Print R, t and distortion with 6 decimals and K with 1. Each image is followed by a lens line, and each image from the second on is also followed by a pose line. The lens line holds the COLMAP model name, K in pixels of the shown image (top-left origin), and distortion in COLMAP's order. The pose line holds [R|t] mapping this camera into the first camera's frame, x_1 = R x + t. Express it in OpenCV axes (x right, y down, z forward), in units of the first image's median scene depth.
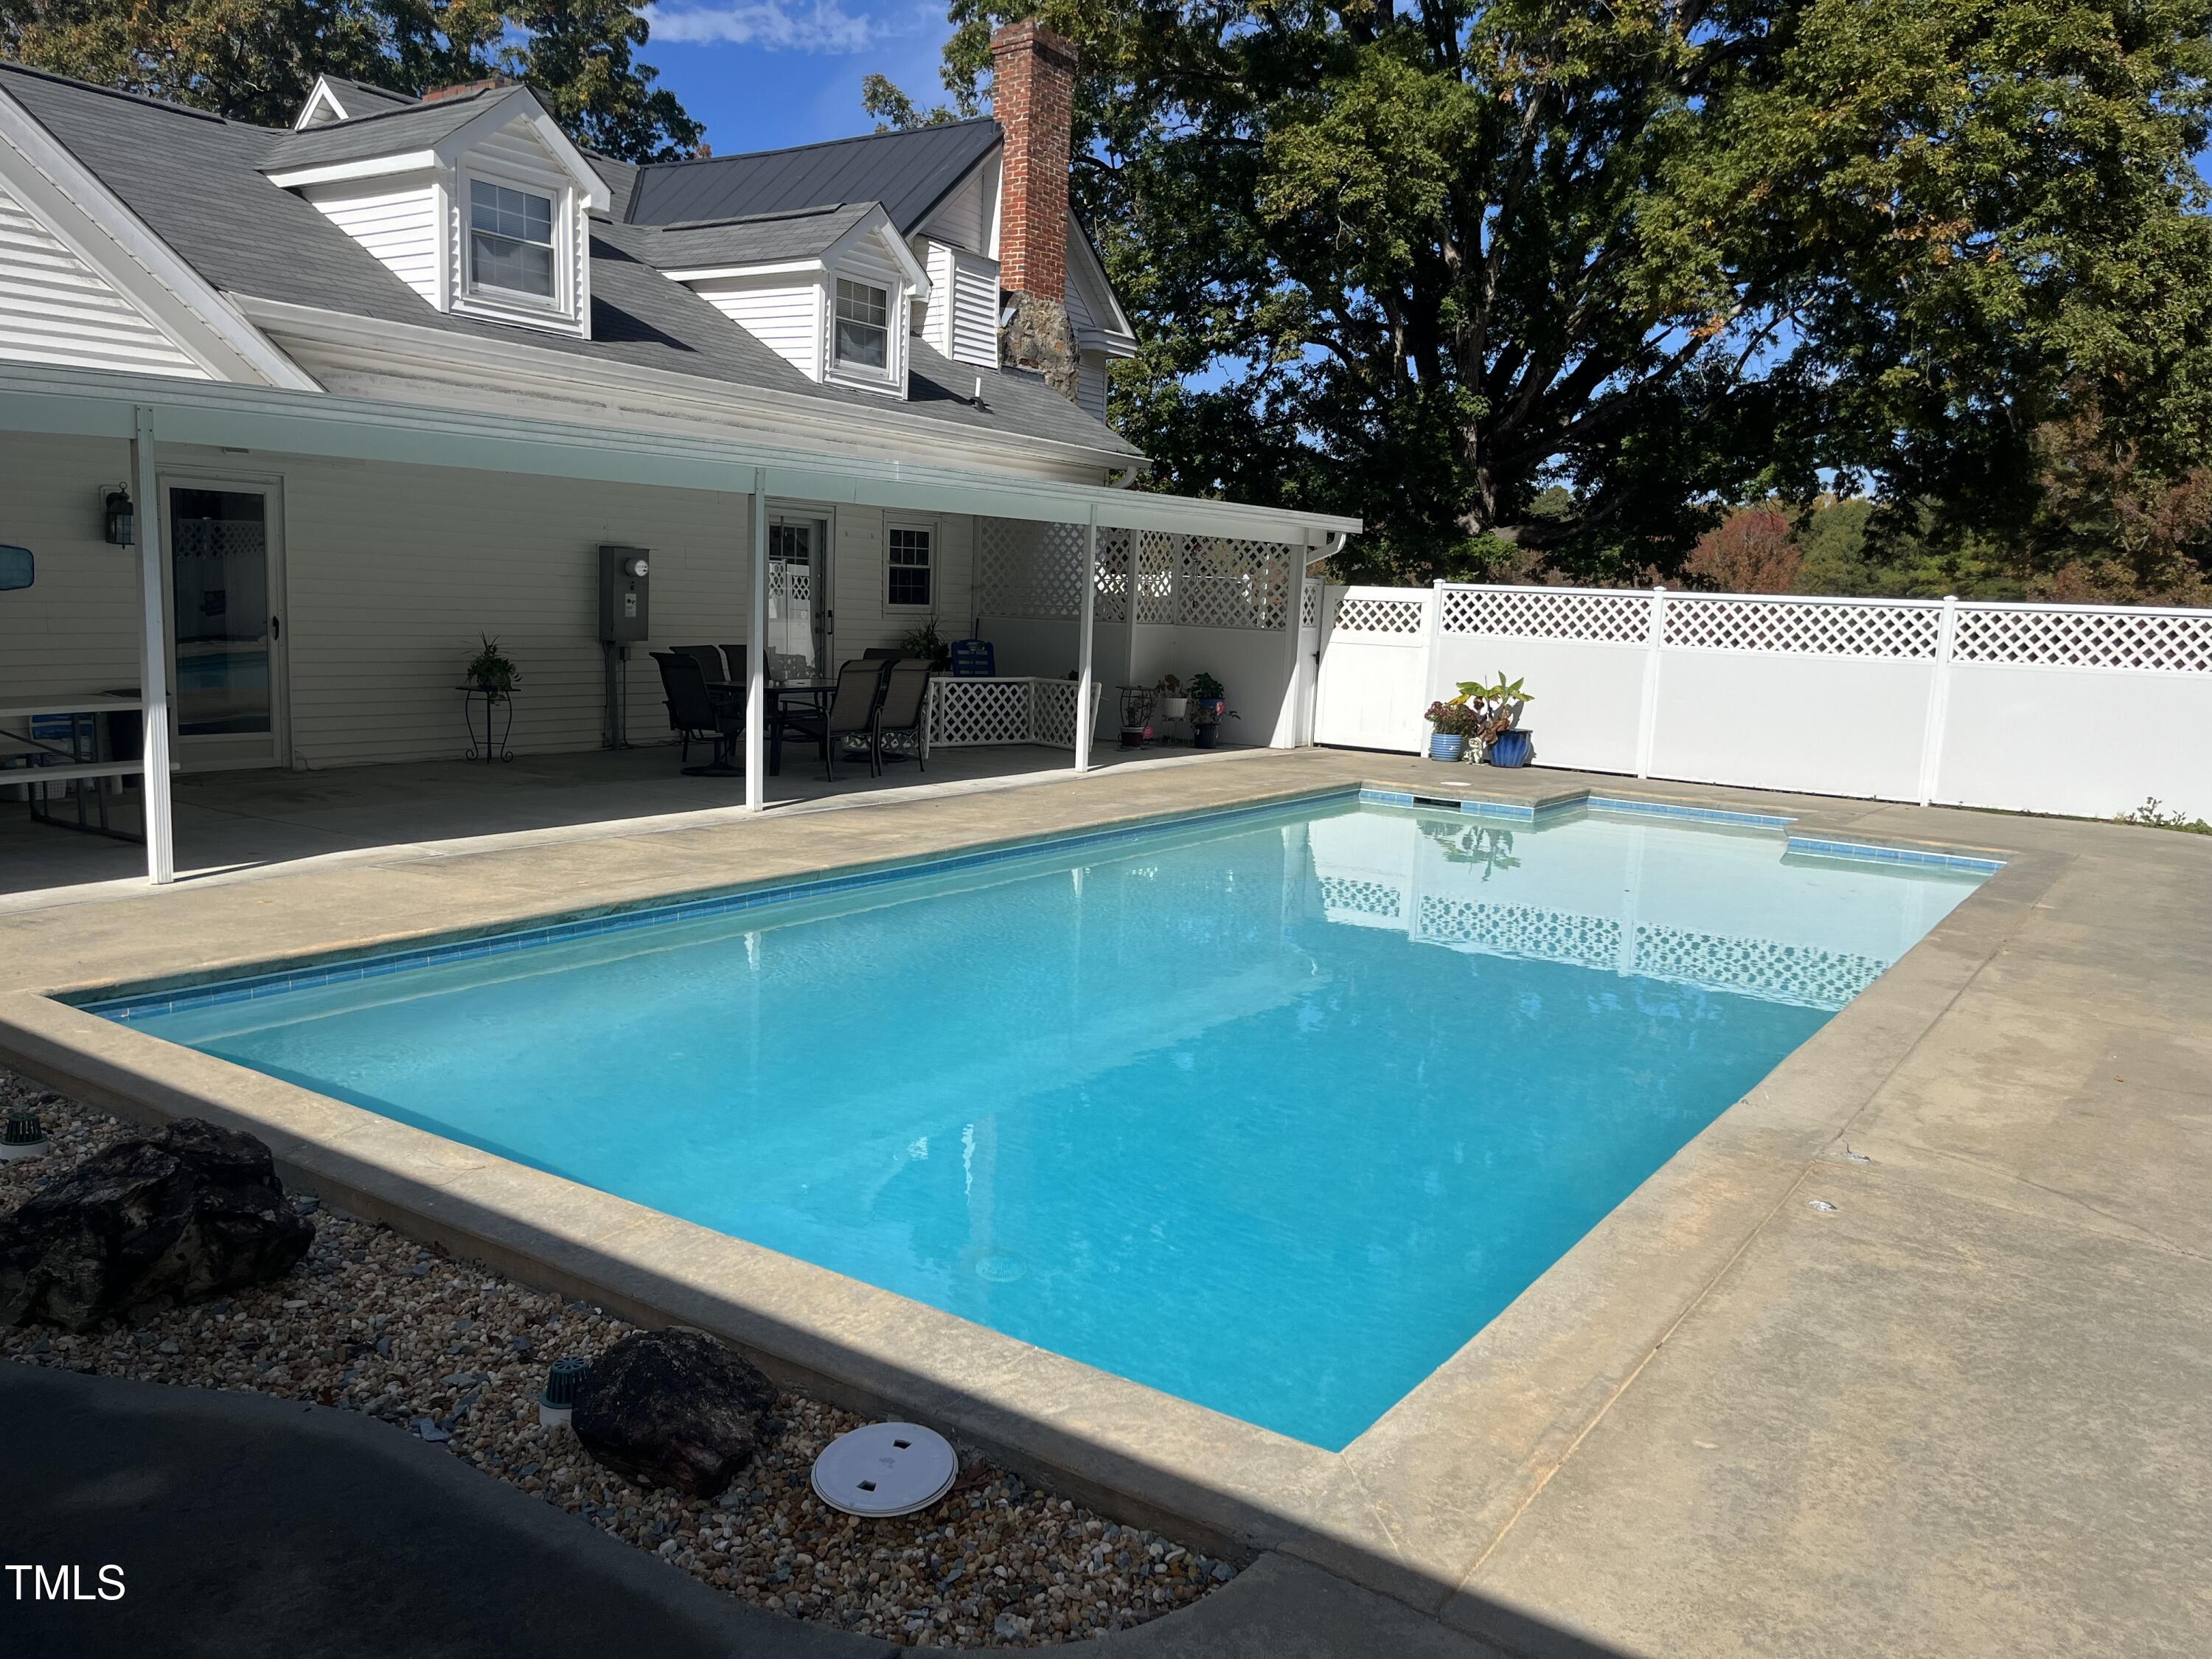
lens RADIAL K [[1693.8, 0, 1062.2], [0, 1693.8, 844.8], [0, 0, 1]] dist [0.060952, -0.088866]
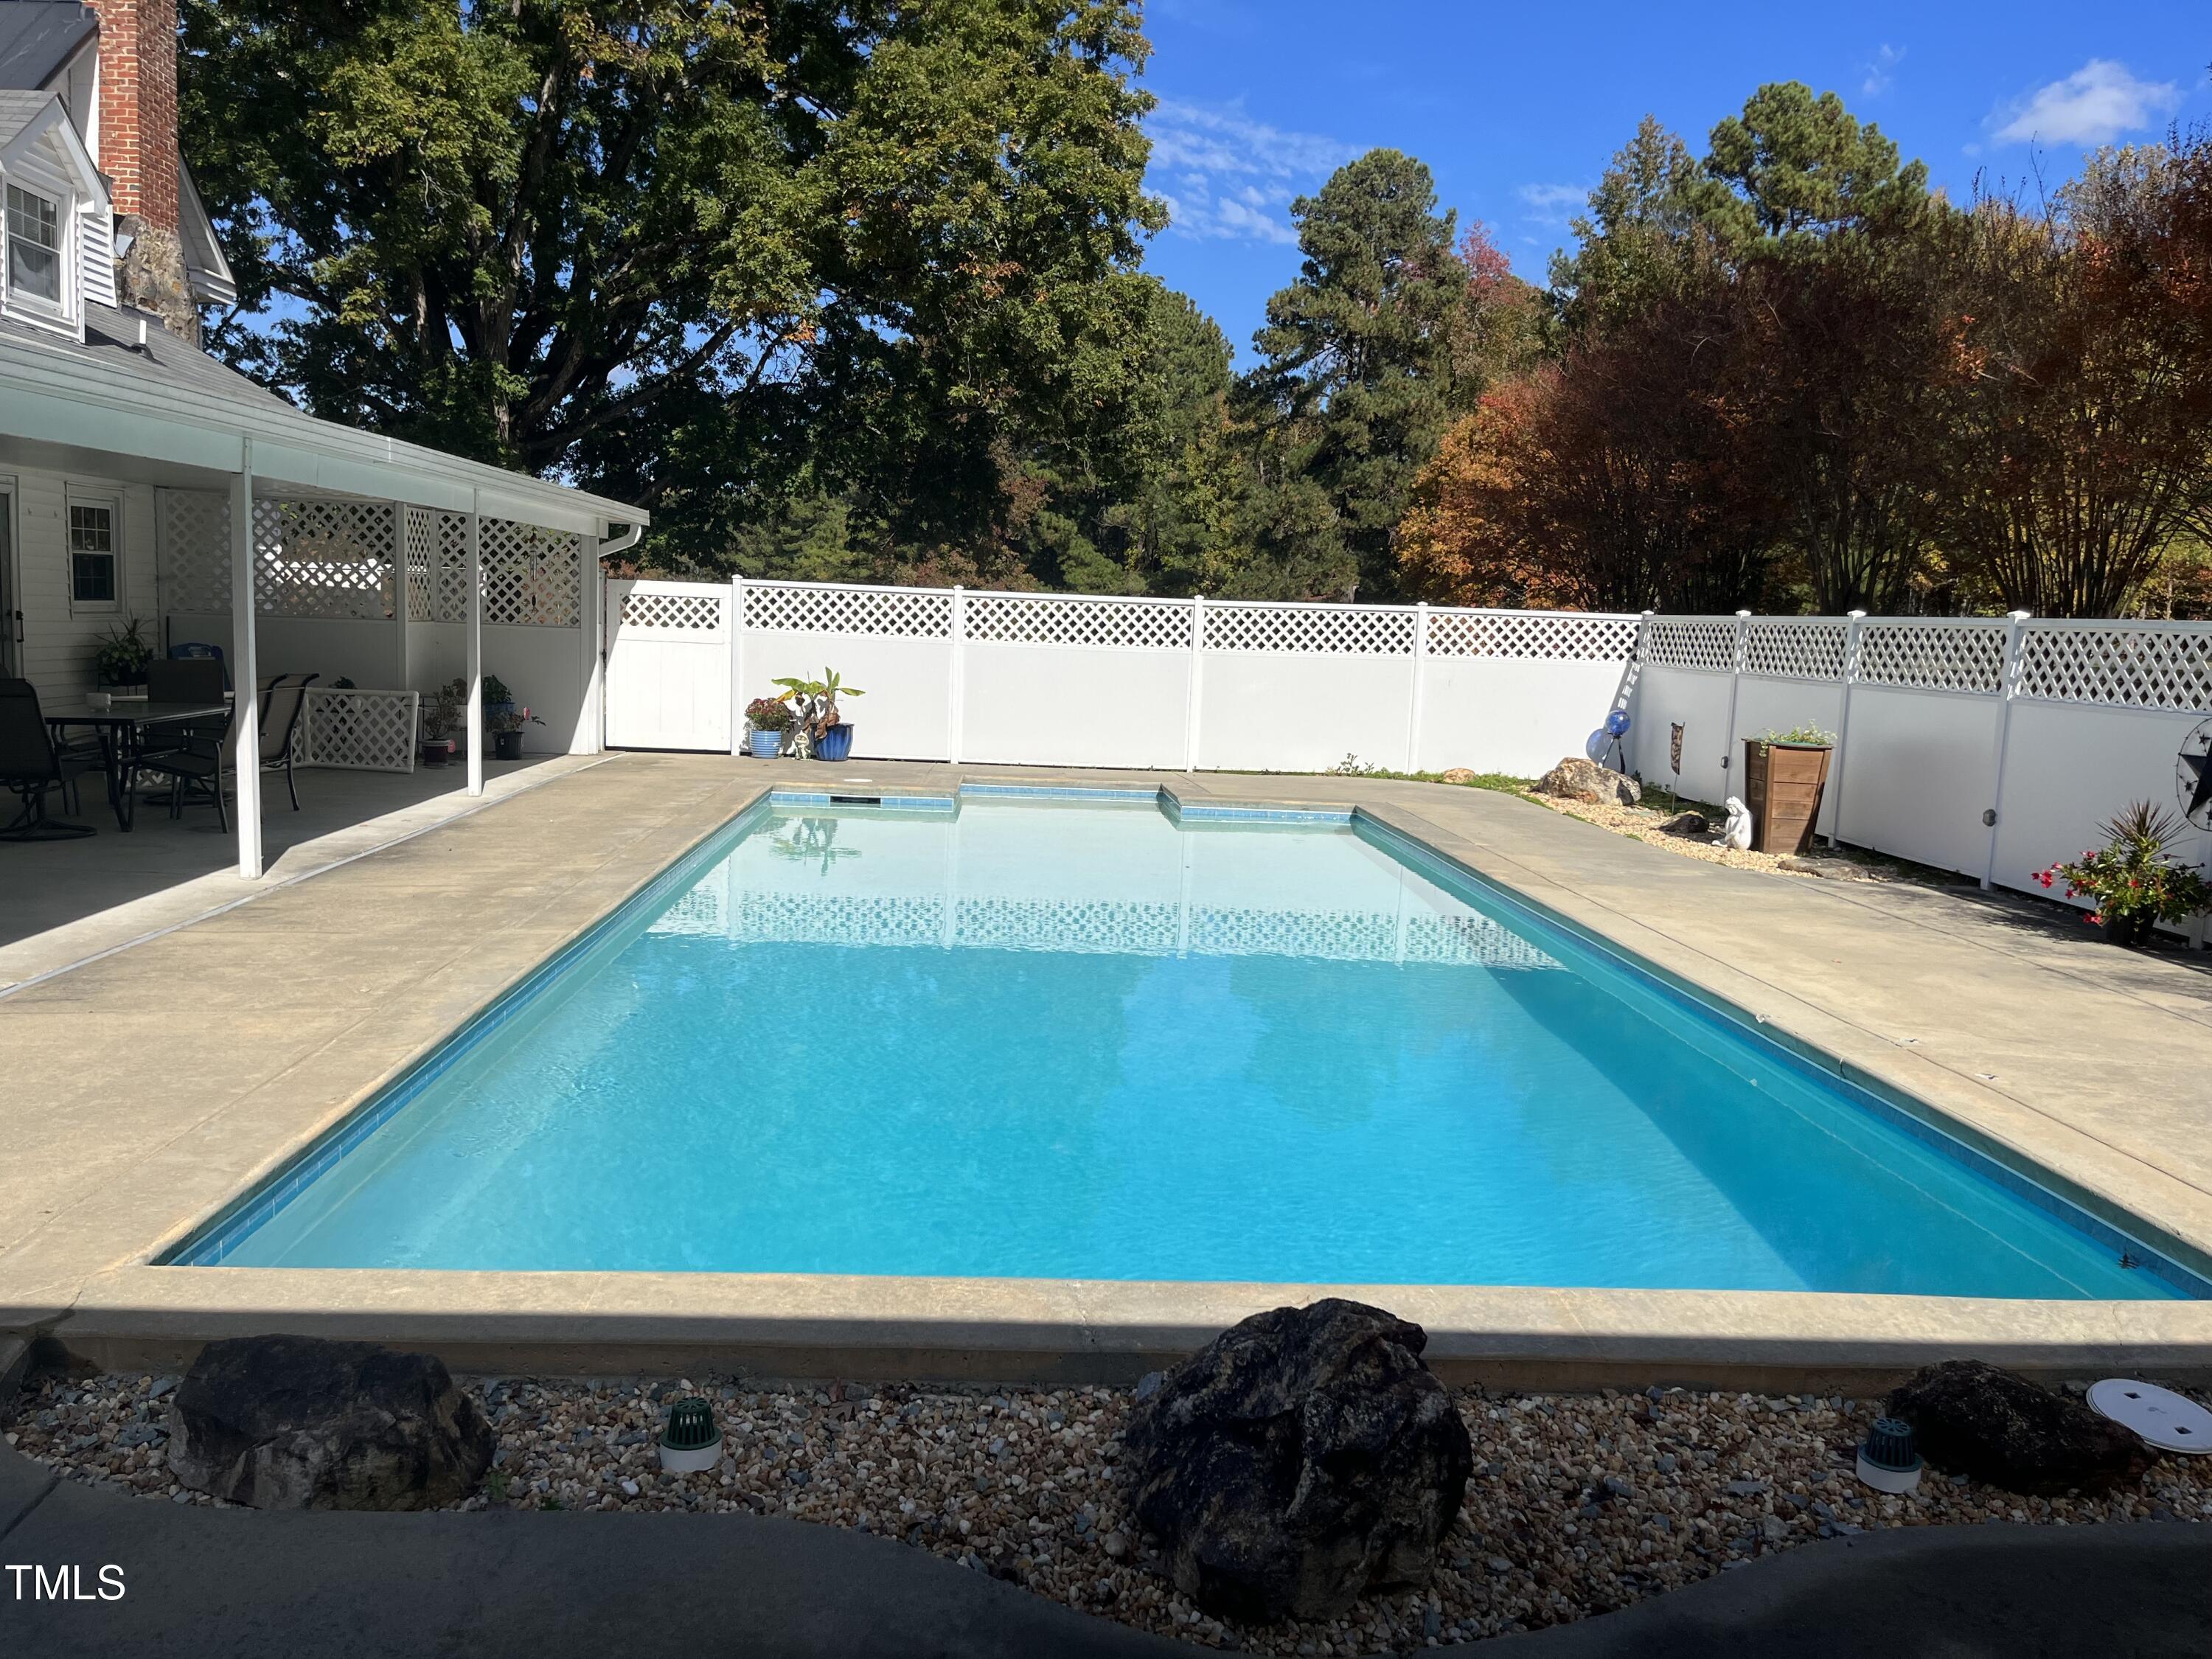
lens RADIAL K [[1693.8, 0, 1109.8], [0, 1693.8, 838.6], [0, 0, 1]] dist [0.060952, -0.088866]
pose [[0.787352, -0.090083, 0.609887, -0.225497], [0.085559, 0.995660, 0.036608, -0.021074], [-0.610538, 0.023358, 0.791642, 0.087073]]
